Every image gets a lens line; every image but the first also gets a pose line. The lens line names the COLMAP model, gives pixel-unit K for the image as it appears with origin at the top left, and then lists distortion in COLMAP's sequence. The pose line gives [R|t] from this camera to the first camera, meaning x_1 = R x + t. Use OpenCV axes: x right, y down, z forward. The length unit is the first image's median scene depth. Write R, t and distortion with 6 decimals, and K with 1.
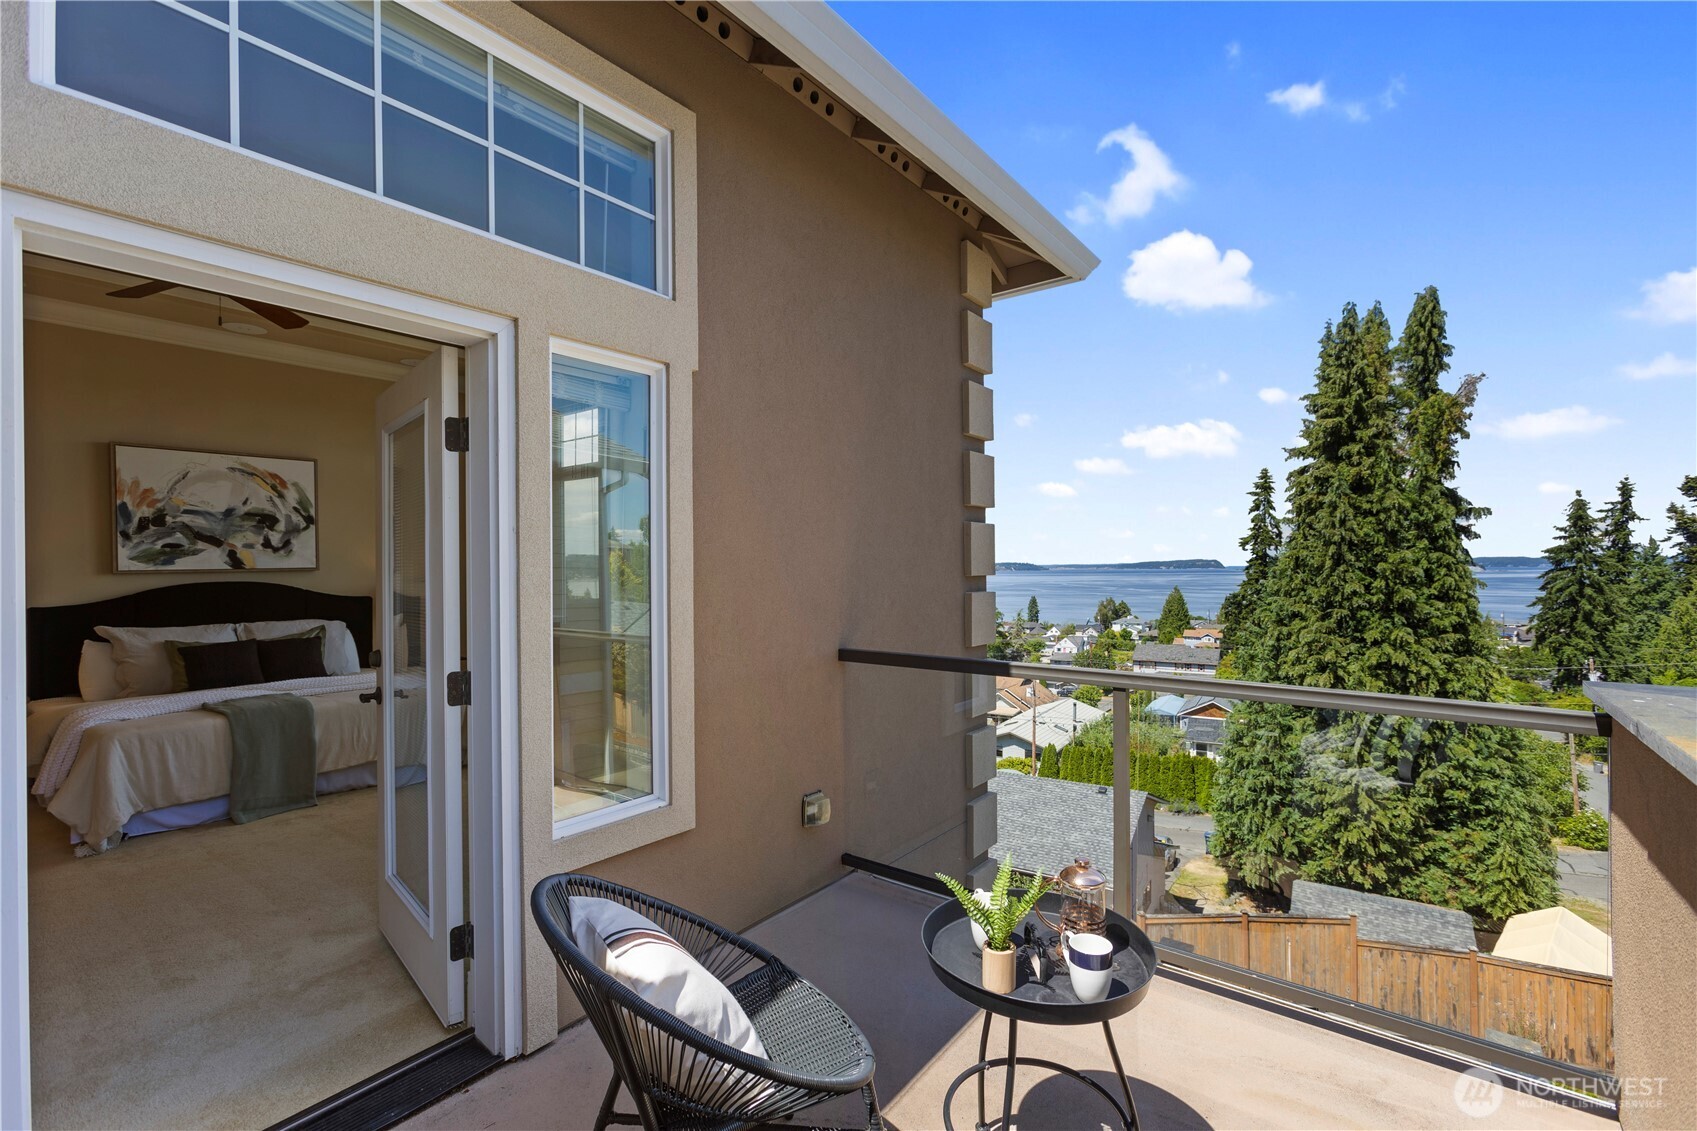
lens RADIAL K [[766.7, 0, 888.8], [0, 766.7, 561.4], [0, 0, 1]] dist [0.033106, 0.000305]
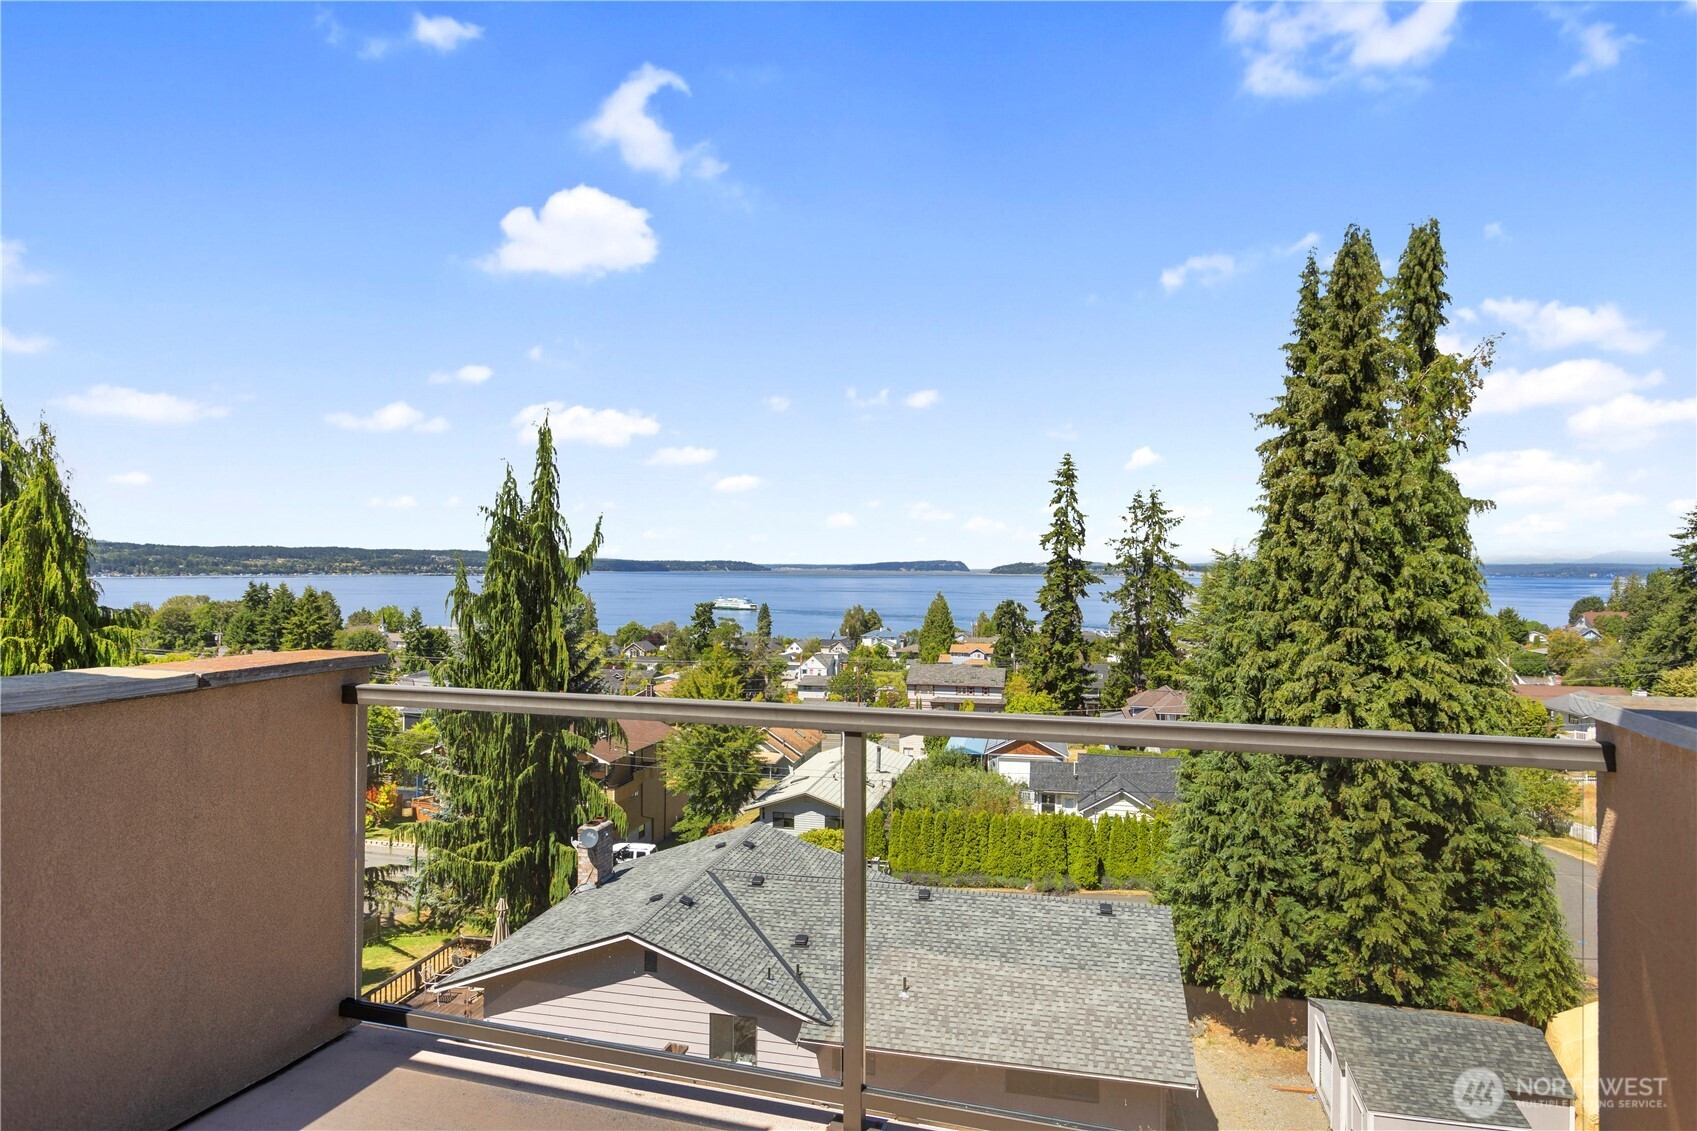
lens RADIAL K [[968.5, 0, 885.9], [0, 968.5, 563.2], [0, 0, 1]] dist [0.031513, -0.003183]
pose [[0.949147, 0.014022, 0.314520, -0.144389], [-0.015225, 0.999883, 0.001369, 0.004473], [-0.314464, -0.006087, 0.949250, 0.243711]]
